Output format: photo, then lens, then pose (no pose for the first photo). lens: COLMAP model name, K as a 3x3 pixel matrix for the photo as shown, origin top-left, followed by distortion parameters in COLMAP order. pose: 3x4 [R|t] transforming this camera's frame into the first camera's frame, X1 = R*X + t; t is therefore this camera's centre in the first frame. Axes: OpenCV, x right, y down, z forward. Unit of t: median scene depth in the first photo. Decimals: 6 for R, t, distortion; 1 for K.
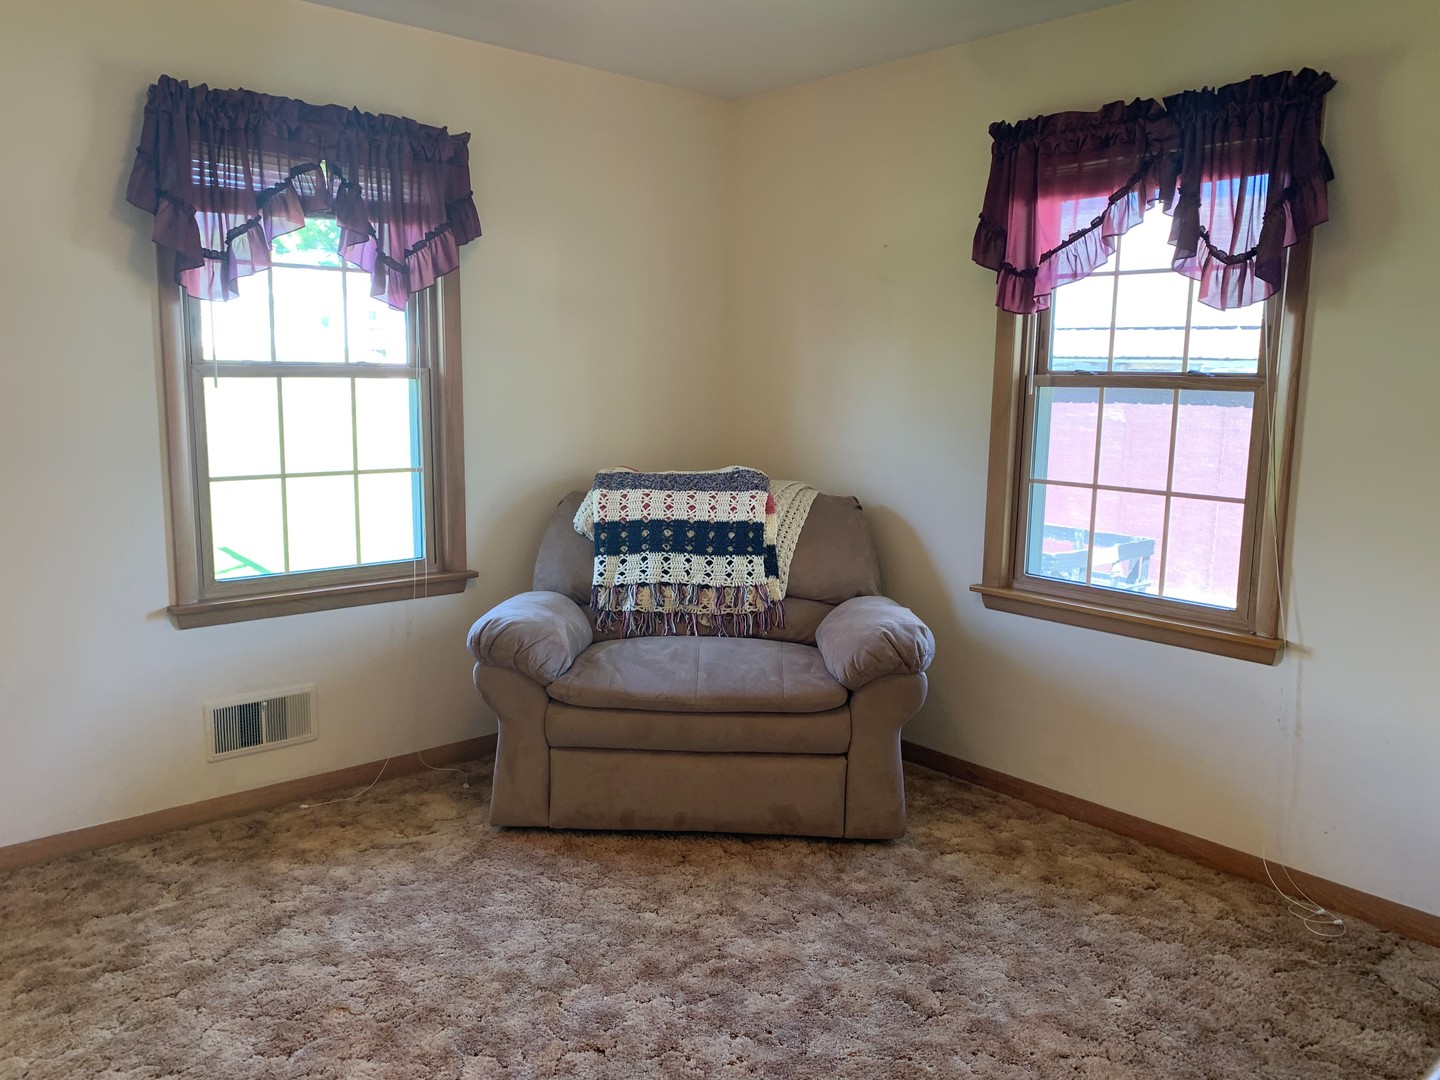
lens RADIAL K [[1122.8, 0, 717.7], [0, 1122.8, 543.5], [0, 0, 1]] dist [0.014882, 0.003195]
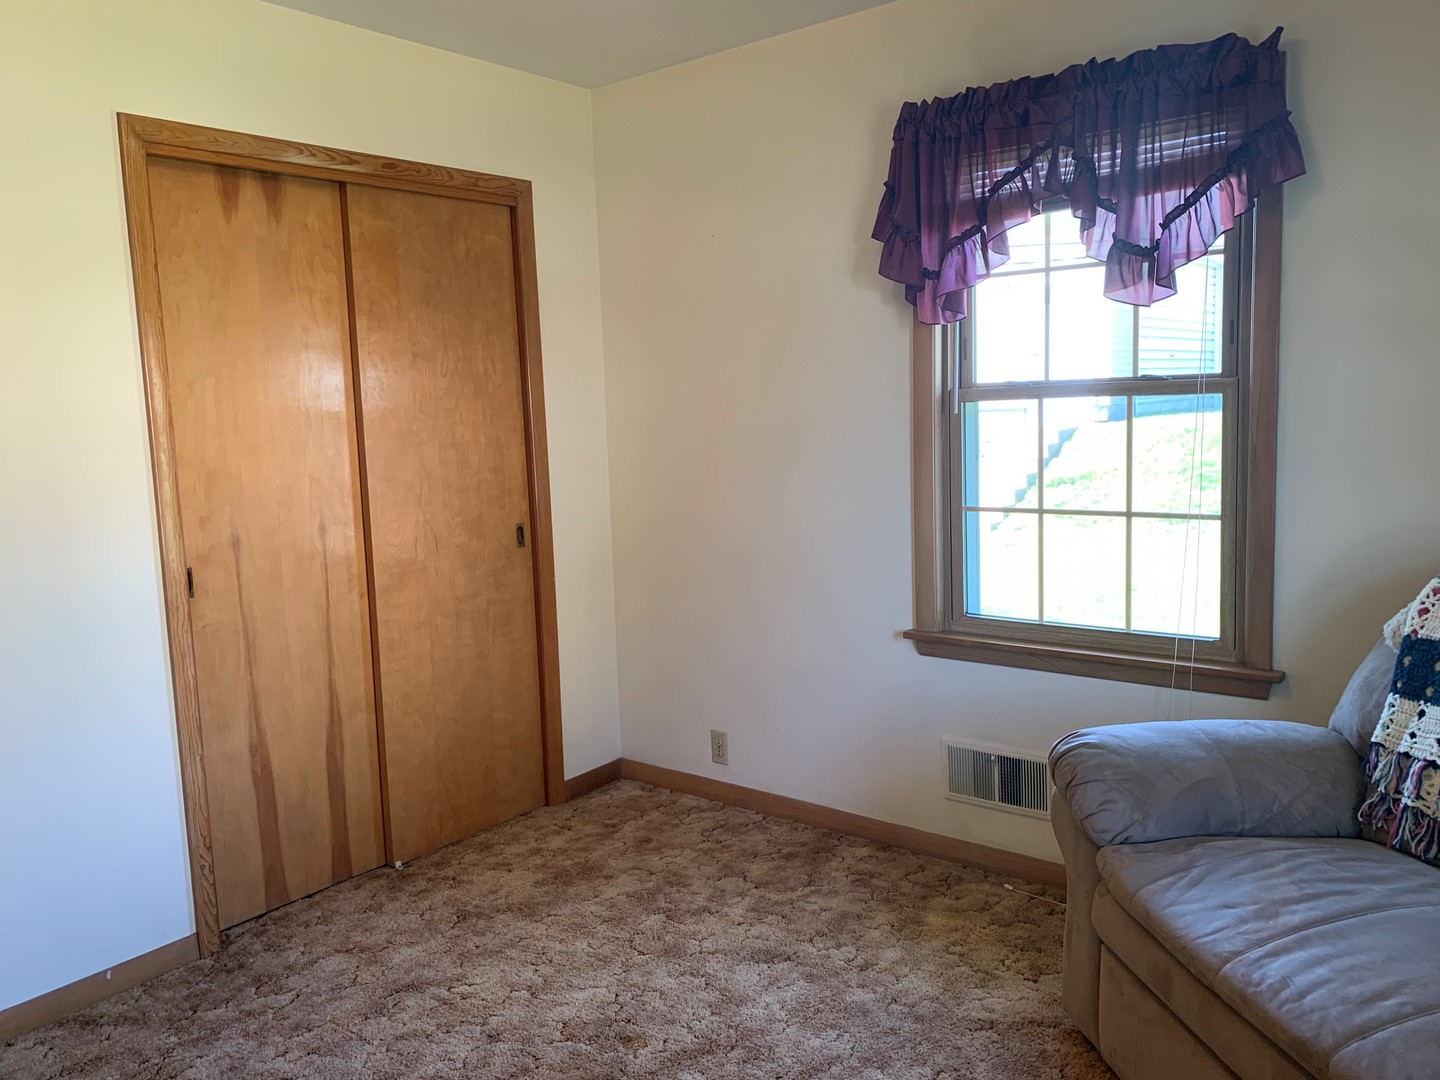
lens RADIAL K [[1122.8, 0, 717.3], [0, 1122.8, 532.5], [0, 0, 1]] dist [0.014882, 0.003195]
pose [[0.165101, 0.099371, -0.981258, 0.452573], [-0.110468, 0.990514, 0.081722, -0.091344], [0.980071, 0.094905, 0.174512, 0.631440]]
